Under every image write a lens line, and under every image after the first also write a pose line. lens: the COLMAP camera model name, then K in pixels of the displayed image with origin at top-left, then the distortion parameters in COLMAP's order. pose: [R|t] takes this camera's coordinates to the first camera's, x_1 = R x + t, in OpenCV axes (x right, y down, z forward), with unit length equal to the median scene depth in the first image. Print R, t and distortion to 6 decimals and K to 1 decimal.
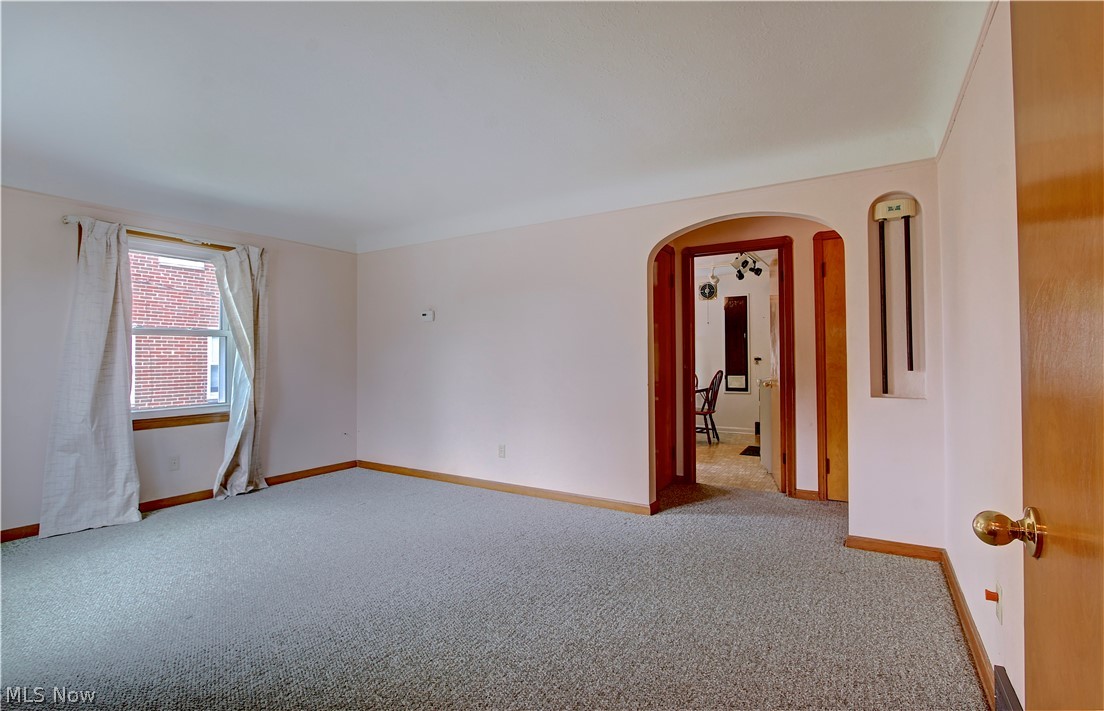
lens RADIAL K [[528.7, 0, 549.2], [0, 528.7, 350.1], [0, 0, 1]] dist [-0.000875, -0.000065]
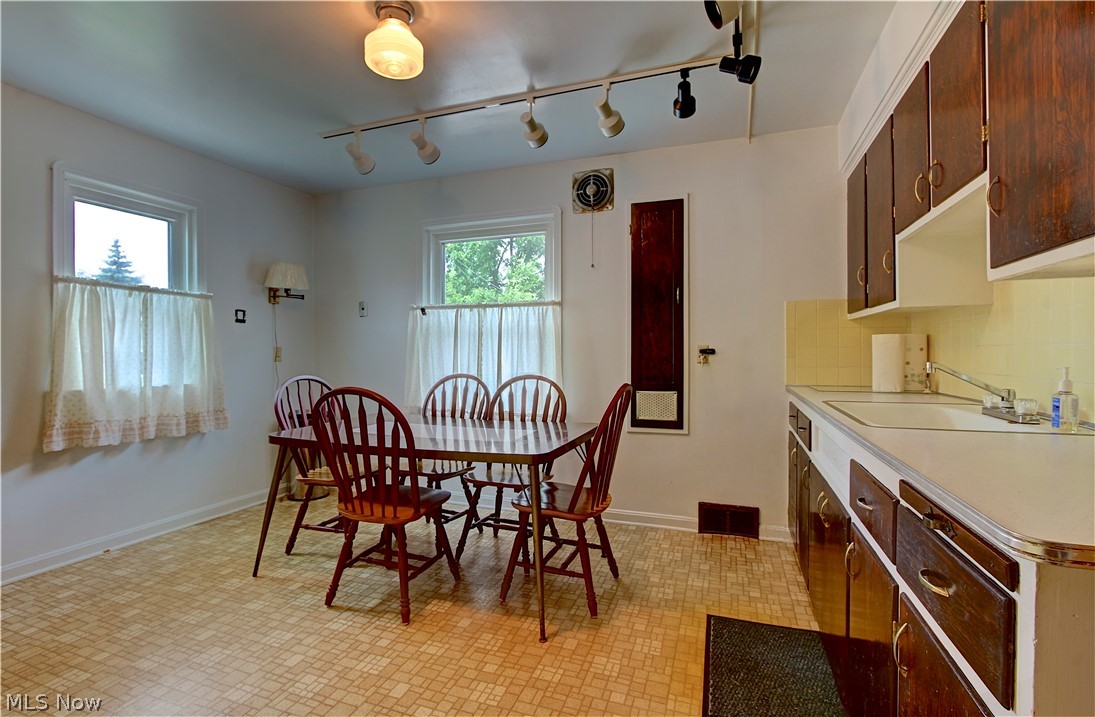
lens RADIAL K [[524.4, 0, 546.8], [0, 524.4, 355.2], [0, 0, 1]] dist [-0.000875, -0.000065]
pose [[0.979050, 0.002776, 0.203603, 0.189815], [-0.007416, 0.999730, 0.022027, 0.011800], [-0.203487, -0.023076, 0.978806, 0.630007]]
